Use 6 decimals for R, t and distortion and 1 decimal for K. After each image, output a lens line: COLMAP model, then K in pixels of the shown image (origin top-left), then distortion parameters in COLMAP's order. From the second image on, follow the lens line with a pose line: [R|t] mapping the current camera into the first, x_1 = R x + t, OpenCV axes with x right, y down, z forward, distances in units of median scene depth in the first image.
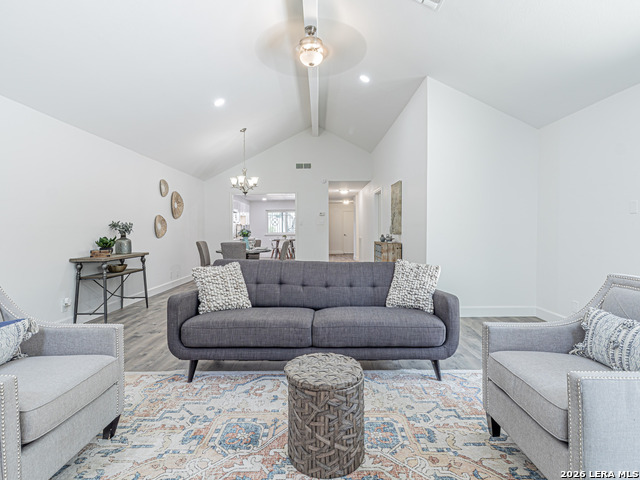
lens RADIAL K [[341.0, 0, 317.5], [0, 341.0, 234.9], [0, 0, 1]] dist [0.003273, 0.003918]
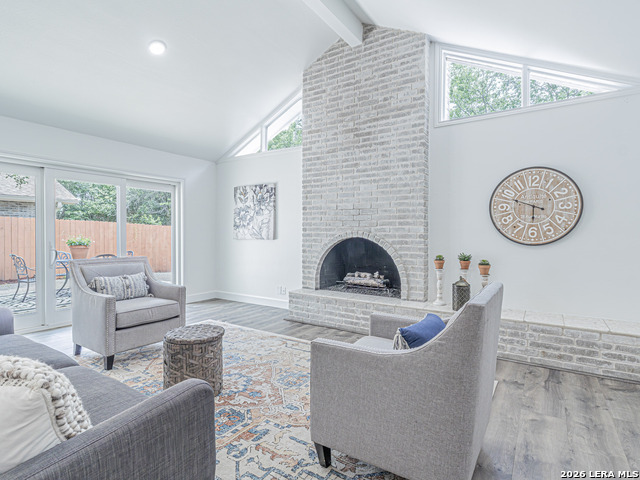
lens RADIAL K [[341.0, 0, 314.9], [0, 341.0, 236.6], [0, 0, 1]] dist [0.003273, 0.003918]
pose [[-0.831686, -0.005309, 0.555221, -0.658568], [0.004380, 0.999860, 0.016122, -0.013507], [-0.555230, 0.015841, -0.831546, 1.066419]]
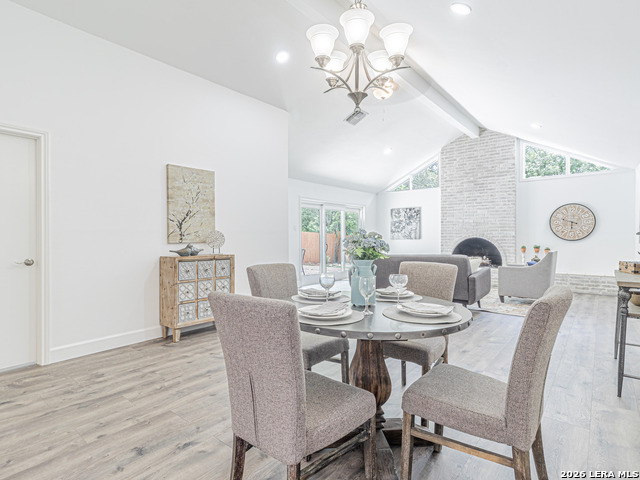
lens RADIAL K [[341.0, 0, 321.4], [0, 341.0, 238.6], [0, 0, 1]] dist [0.003273, 0.003918]
pose [[-0.769394, -0.000656, 0.638775, -0.953615], [0.009857, 0.999868, 0.012899, -0.035001], [-0.638699, 0.016221, -0.769286, 4.210374]]
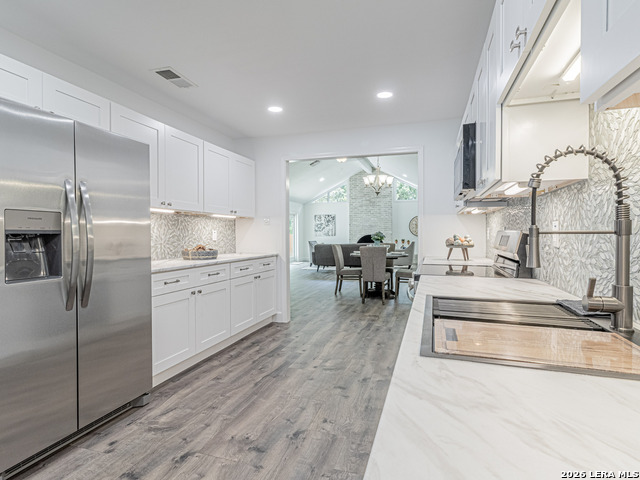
lens RADIAL K [[341.0, 0, 321.6], [0, 341.0, 235.1], [0, 0, 1]] dist [0.003273, 0.003918]
pose [[-0.950078, 0.003310, 0.311996, -0.927217], [0.007453, 0.999899, 0.012090, -0.063619], [-0.311924, 0.013812, -0.950007, 7.146610]]
